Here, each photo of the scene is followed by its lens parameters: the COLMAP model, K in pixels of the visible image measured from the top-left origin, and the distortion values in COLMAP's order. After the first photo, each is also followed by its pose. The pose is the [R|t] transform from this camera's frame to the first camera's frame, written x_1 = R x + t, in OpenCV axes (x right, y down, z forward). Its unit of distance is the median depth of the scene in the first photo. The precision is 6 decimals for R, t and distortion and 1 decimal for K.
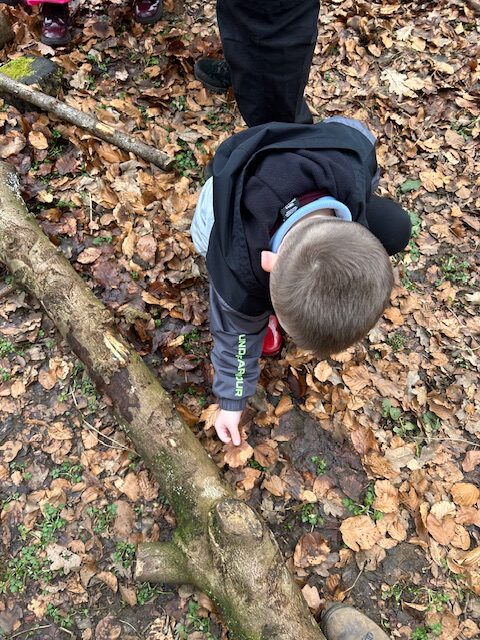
lens RADIAL K [[482.5, 0, 240.0], [0, 482.5, 320.5], [0, 0, 1]] dist [0.033091, 0.003032]
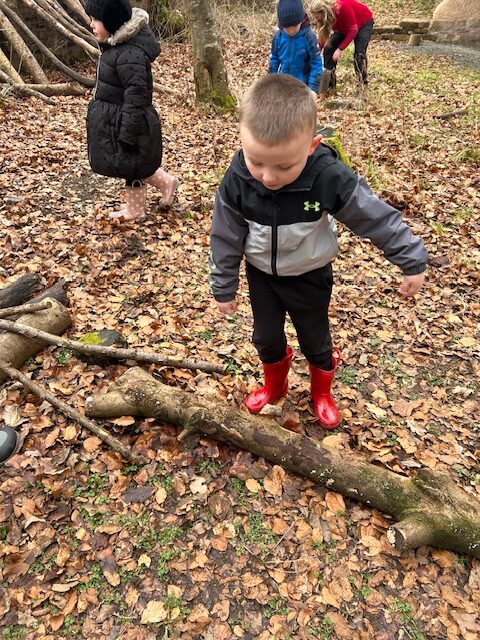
lens RADIAL K [[482.5, 0, 239.7], [0, 482.5, 319.4], [0, 0, 1]] dist [0.033091, 0.003032]
pose [[0.925000, -0.232209, 0.300755, -0.590088], [0.344680, 0.845912, -0.406976, 0.160221], [-0.159908, 0.480117, 0.862506, -0.322945]]
